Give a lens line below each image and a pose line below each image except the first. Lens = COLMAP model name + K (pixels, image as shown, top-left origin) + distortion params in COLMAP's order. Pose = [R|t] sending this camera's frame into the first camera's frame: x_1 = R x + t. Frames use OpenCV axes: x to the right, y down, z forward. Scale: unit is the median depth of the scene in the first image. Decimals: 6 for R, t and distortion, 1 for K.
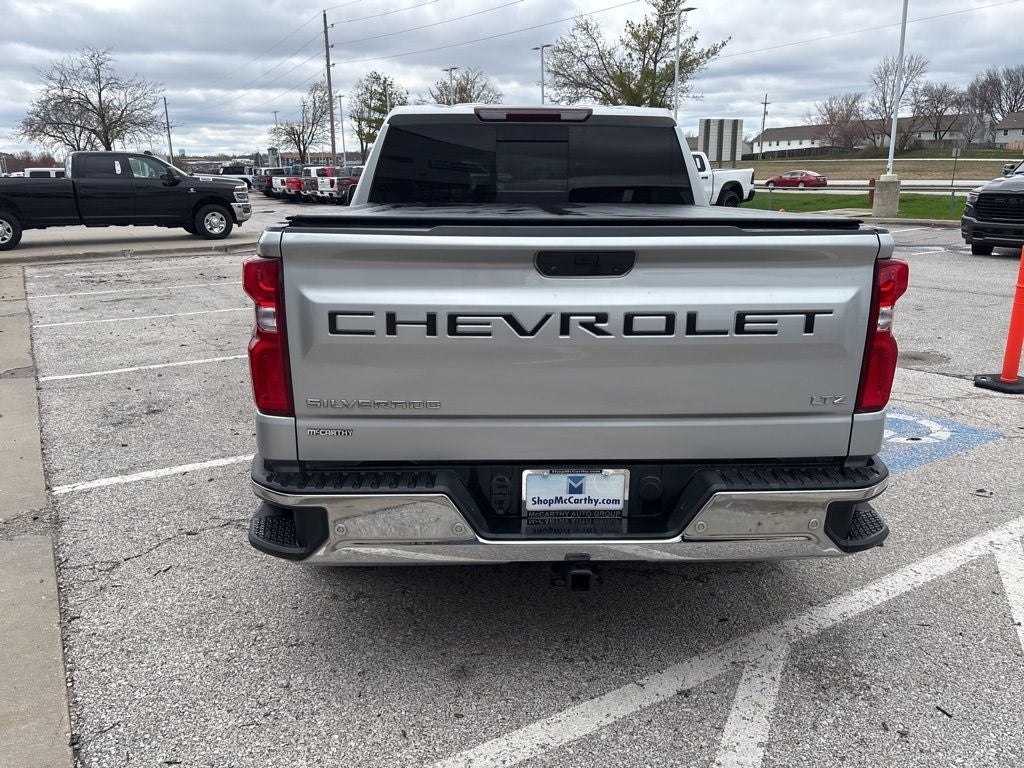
lens RADIAL K [[772.8, 0, 508.5], [0, 772.8, 385.6], [0, 0, 1]] dist [0.048135, -0.053929]
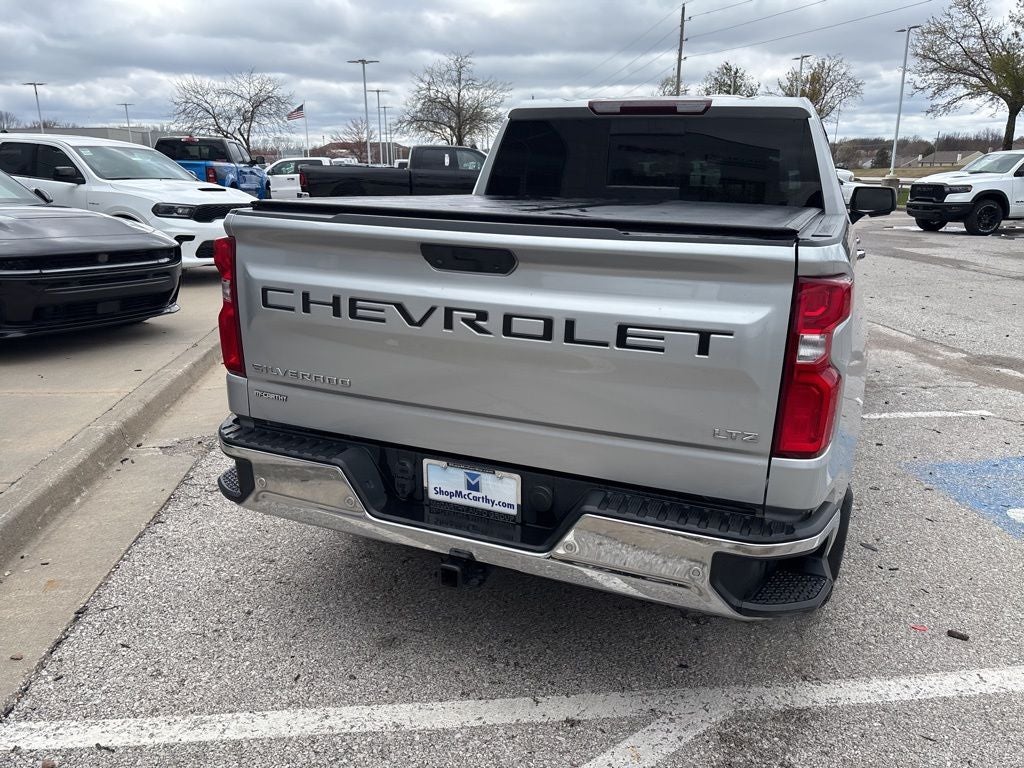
lens RADIAL K [[772.8, 0, 510.7], [0, 772.8, 390.8], [0, 0, 1]] dist [0.048135, -0.053929]
pose [[0.909984, 0.130863, -0.393452, 0.391378], [-0.125947, 0.991293, 0.038413, -0.024783], [0.395053, 0.014599, 0.918542, 0.080530]]
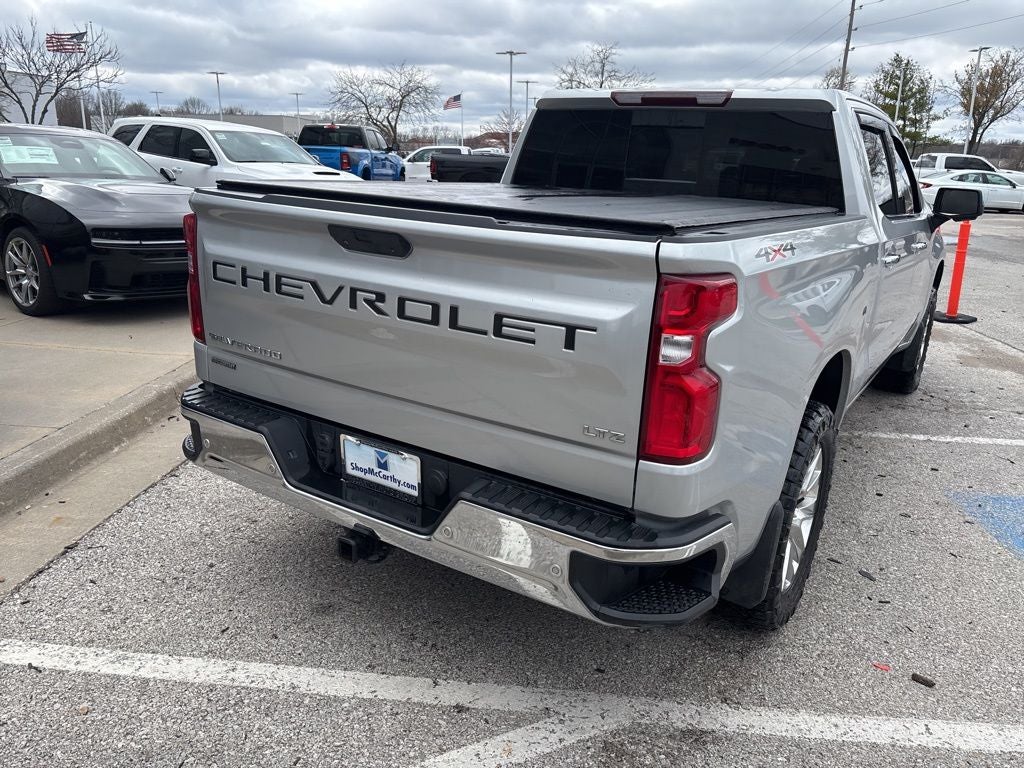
lens RADIAL K [[772.8, 0, 509.8], [0, 772.8, 380.5], [0, 0, 1]] dist [0.048135, -0.053929]
pose [[0.815220, 0.194471, -0.545525, 0.585346], [-0.190692, 0.979547, 0.064227, -0.055381], [0.546857, 0.051668, 0.835630, 0.182566]]
